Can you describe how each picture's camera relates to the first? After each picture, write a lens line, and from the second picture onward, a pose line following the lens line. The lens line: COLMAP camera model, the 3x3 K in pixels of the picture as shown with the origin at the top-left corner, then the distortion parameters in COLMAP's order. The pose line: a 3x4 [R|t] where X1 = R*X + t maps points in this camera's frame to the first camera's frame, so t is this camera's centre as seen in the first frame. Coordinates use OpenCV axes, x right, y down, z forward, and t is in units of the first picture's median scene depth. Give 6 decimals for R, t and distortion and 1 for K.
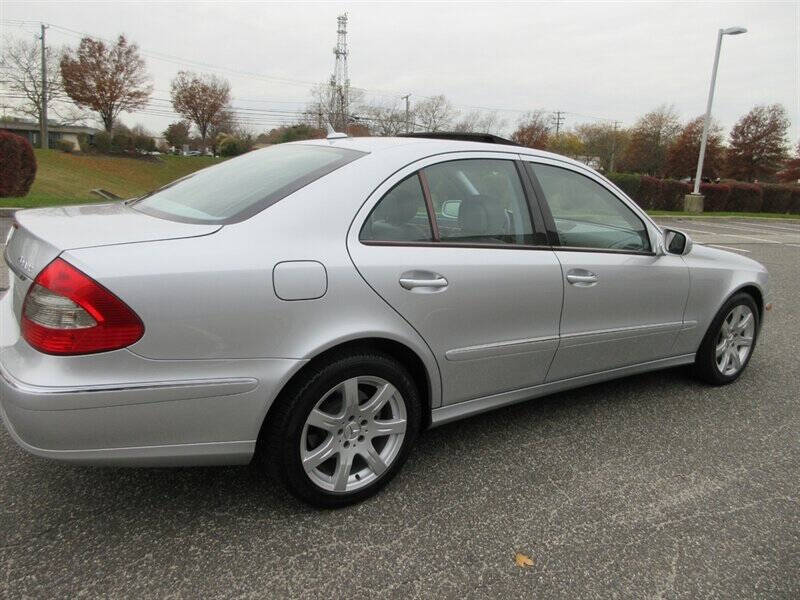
lens RADIAL K [[589.4, 0, 400.4], [0, 589.4, 296.8], [0, 0, 1]] dist [-0.012060, 0.004597]
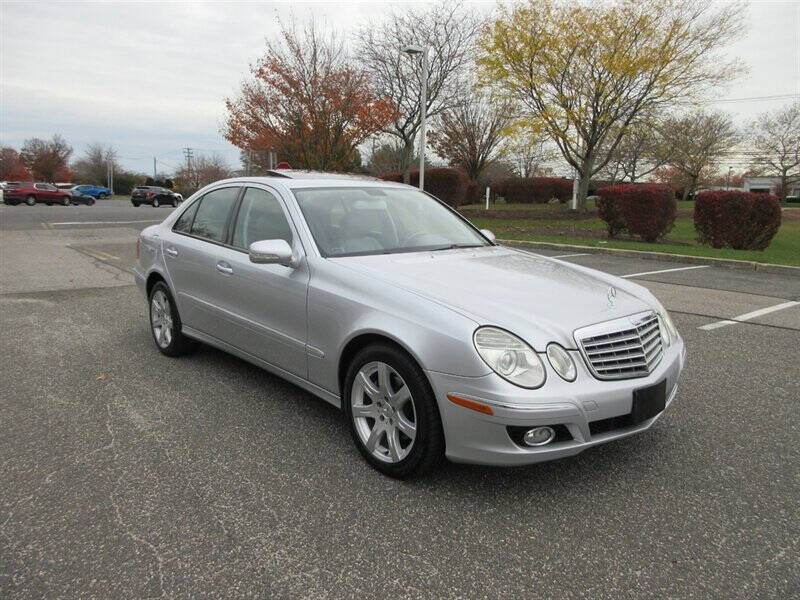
lens RADIAL K [[589.4, 0, 401.5], [0, 589.4, 300.3], [0, 0, 1]] dist [-0.012060, 0.004597]
pose [[0.146299, 0.121570, -0.981742, 1.502964], [-0.222368, 0.971063, 0.087110, -0.149591], [0.963924, 0.205564, 0.169099, 1.028907]]
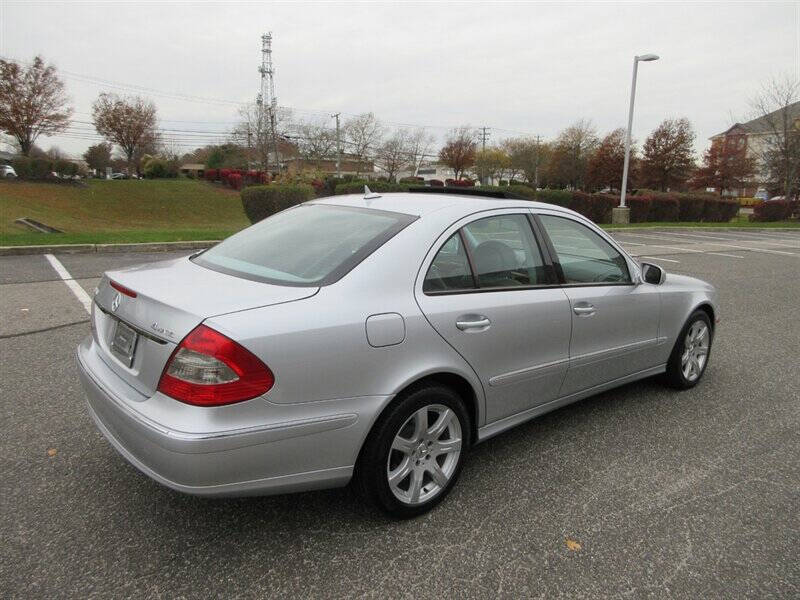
lens RADIAL K [[589.4, 0, 401.1], [0, 589.4, 295.7], [0, 0, 1]] dist [-0.012060, 0.004597]
pose [[0.992782, -0.045645, 0.110907, -0.169943], [0.048672, 0.998508, -0.024740, -0.041813], [-0.109612, 0.029959, 0.993523, -0.132453]]
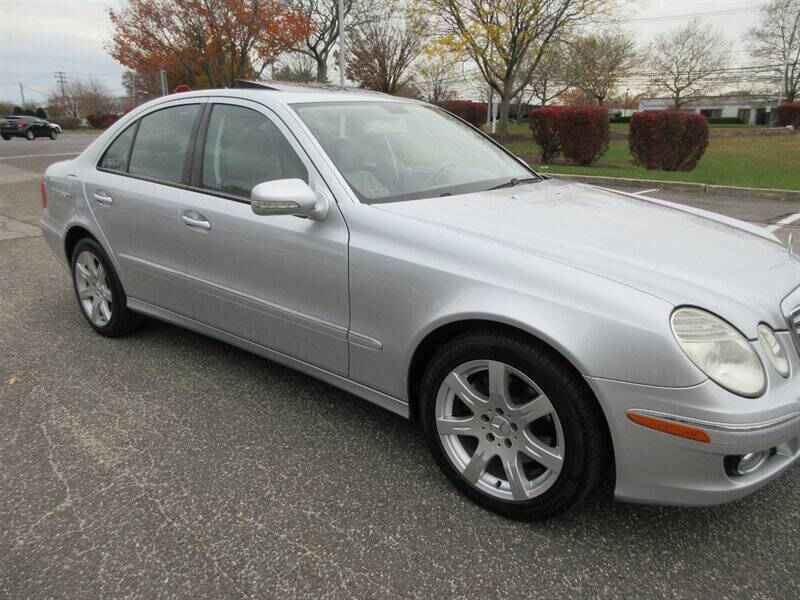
lens RADIAL K [[589.4, 0, 401.6], [0, 589.4, 299.5], [0, 0, 1]] dist [-0.012060, 0.004597]
pose [[0.301855, 0.221999, -0.927146, 1.168381], [-0.192012, 0.966738, 0.168965, -0.119769], [0.933817, 0.127020, 0.334442, 0.878899]]
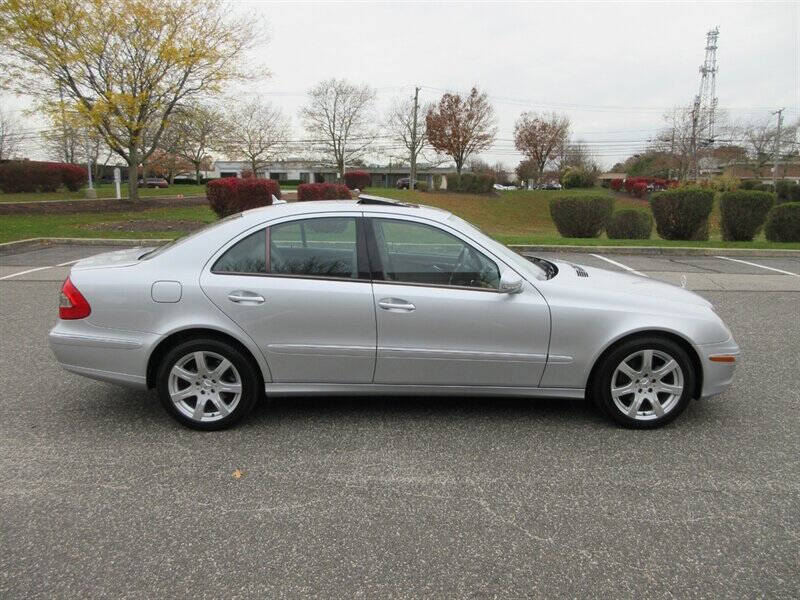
lens RADIAL K [[589.4, 0, 401.6], [0, 589.4, 294.8], [0, 0, 1]] dist [-0.012060, 0.004597]
pose [[0.837947, 0.054665, -0.543006, 0.897309], [-0.083729, 0.996069, -0.028932, -0.016809], [0.539290, 0.069708, 0.839230, -0.081193]]
